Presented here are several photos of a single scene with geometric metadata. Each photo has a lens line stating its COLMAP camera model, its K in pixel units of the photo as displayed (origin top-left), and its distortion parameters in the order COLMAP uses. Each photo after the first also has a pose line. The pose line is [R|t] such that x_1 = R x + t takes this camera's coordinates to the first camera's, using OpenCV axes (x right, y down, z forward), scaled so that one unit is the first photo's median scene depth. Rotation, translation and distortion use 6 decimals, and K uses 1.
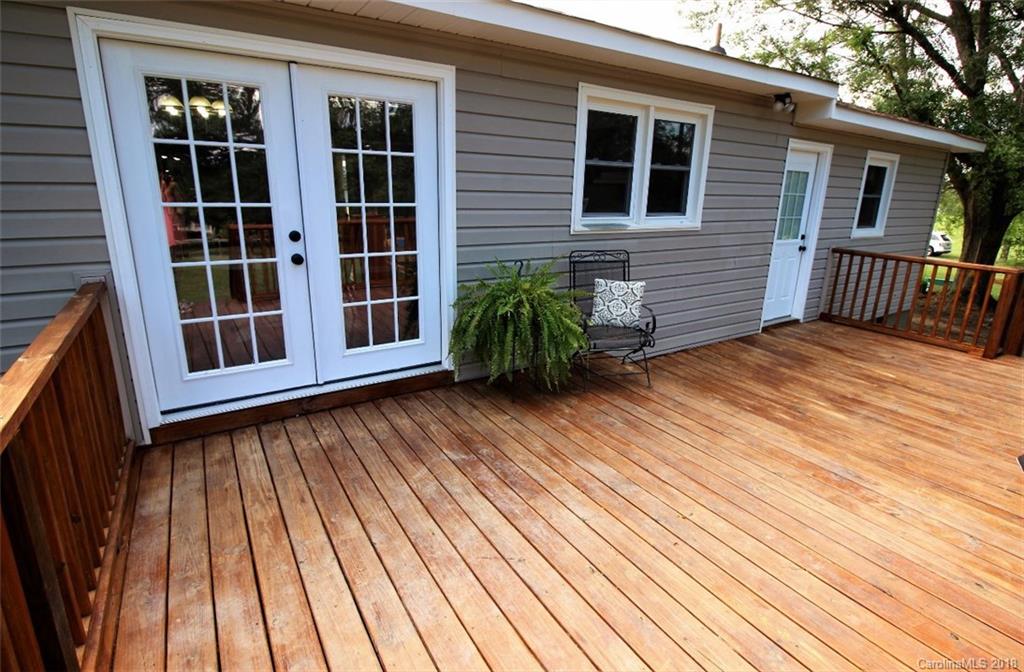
lens RADIAL K [[507.8, 0, 512.0], [0, 507.8, 336.0], [0, 0, 1]] dist [0.002889, -0.015459]
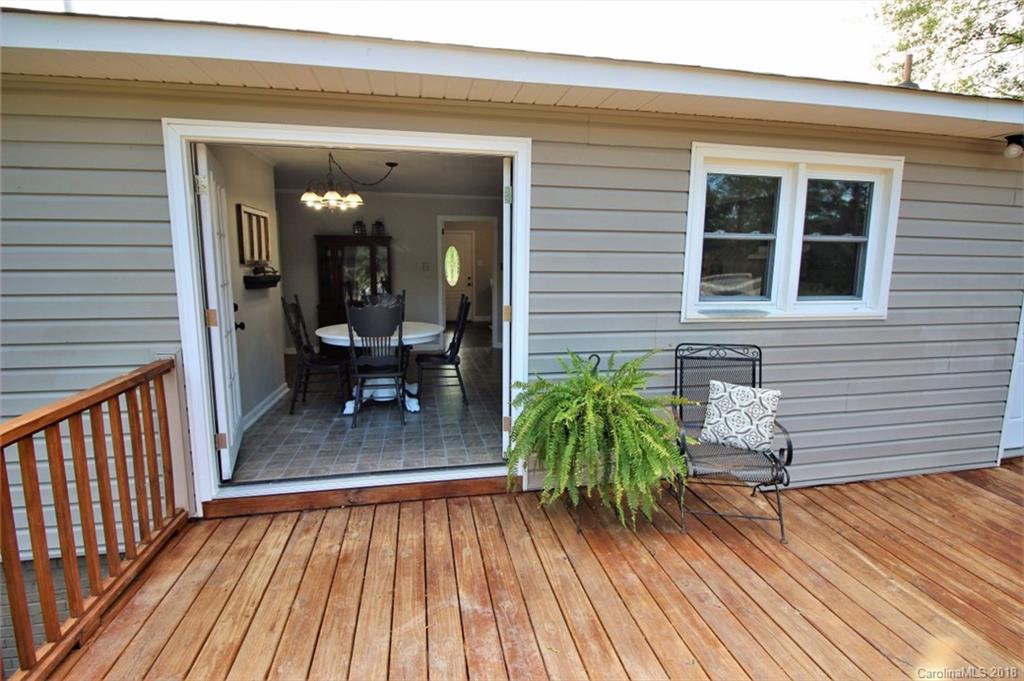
lens RADIAL K [[476.3, 0, 511.0], [0, 476.3, 336.0], [0, 0, 1]] dist [0.000421, -0.013211]
pose [[0.926592, 0.040995, -0.373828, 0.153447], [-0.090621, 0.989089, -0.116152, -0.068643], [0.364987, 0.141502, 0.920196, 0.215856]]
